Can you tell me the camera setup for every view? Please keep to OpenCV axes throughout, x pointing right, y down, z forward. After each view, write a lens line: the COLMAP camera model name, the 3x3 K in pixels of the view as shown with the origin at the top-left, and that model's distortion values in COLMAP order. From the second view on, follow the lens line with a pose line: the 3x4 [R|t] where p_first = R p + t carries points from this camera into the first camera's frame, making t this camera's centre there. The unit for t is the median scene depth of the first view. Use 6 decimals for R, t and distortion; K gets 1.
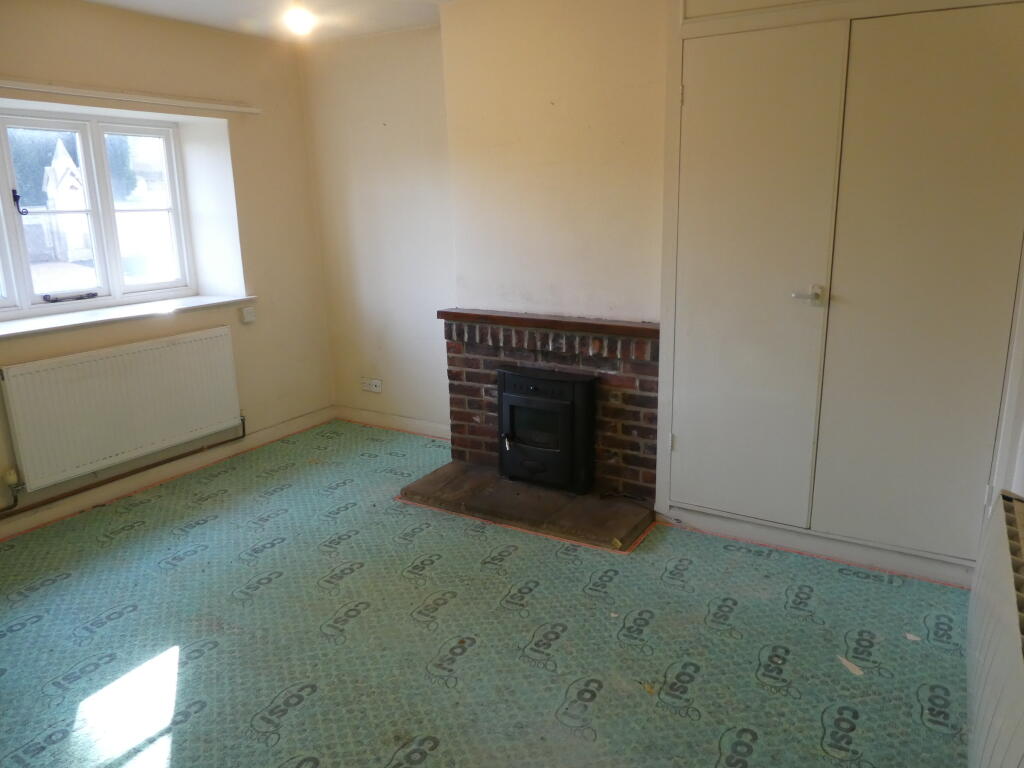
lens RADIAL K [[731.4, 0, 521.7], [0, 731.4, 382.2], [0, 0, 1]] dist [-0.019458, -0.002355]
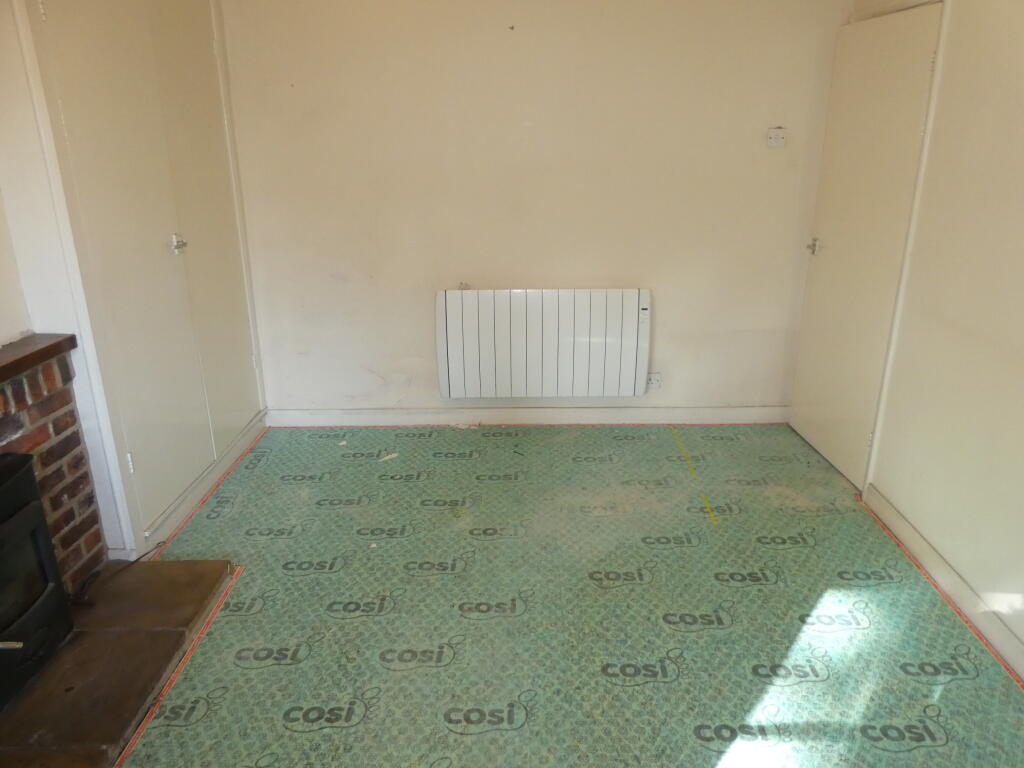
lens RADIAL K [[731.4, 0, 521.7], [0, 731.4, 382.2], [0, 0, 1]] dist [-0.019458, -0.002355]
pose [[-0.509398, -0.262624, 0.819477, -0.575426], [0.223867, 0.879060, 0.420877, -0.210452], [-0.830902, 0.397847, -0.388999, 0.826964]]
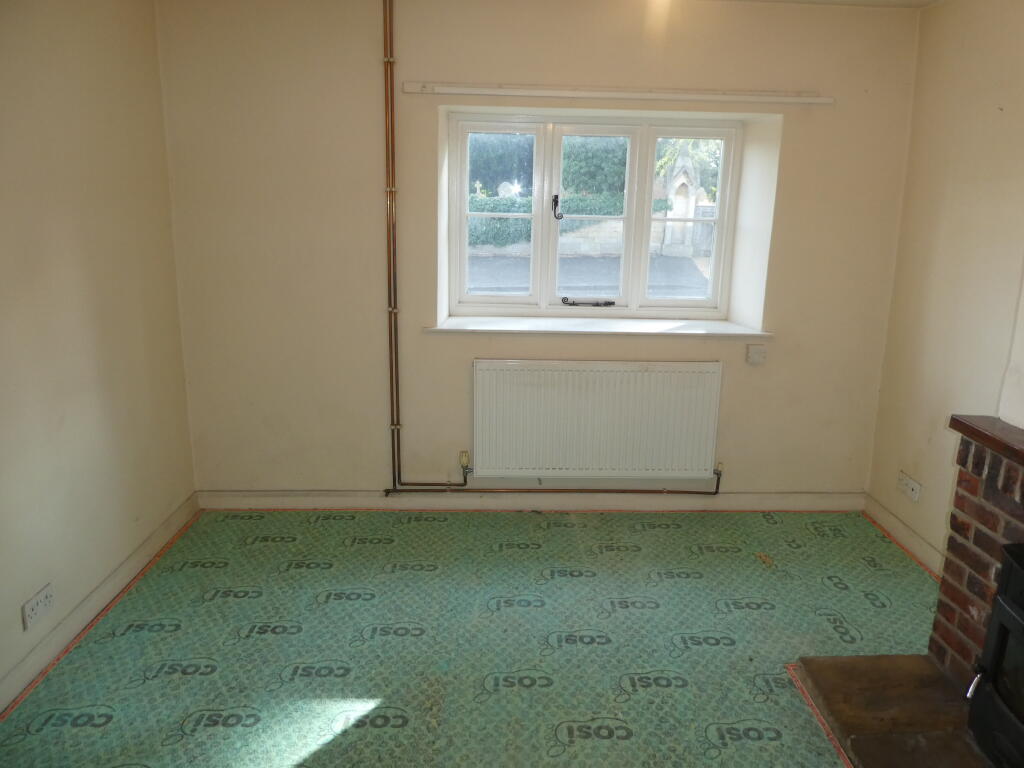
lens RADIAL K [[731.4, 0, 521.7], [0, 731.4, 382.2], [0, 0, 1]] dist [-0.019458, -0.002355]
pose [[0.535703, 0.231659, -0.812007, 0.179017], [-0.235211, 0.964509, 0.119992, -0.115259], [0.810986, 0.126713, 0.571179, 0.379061]]
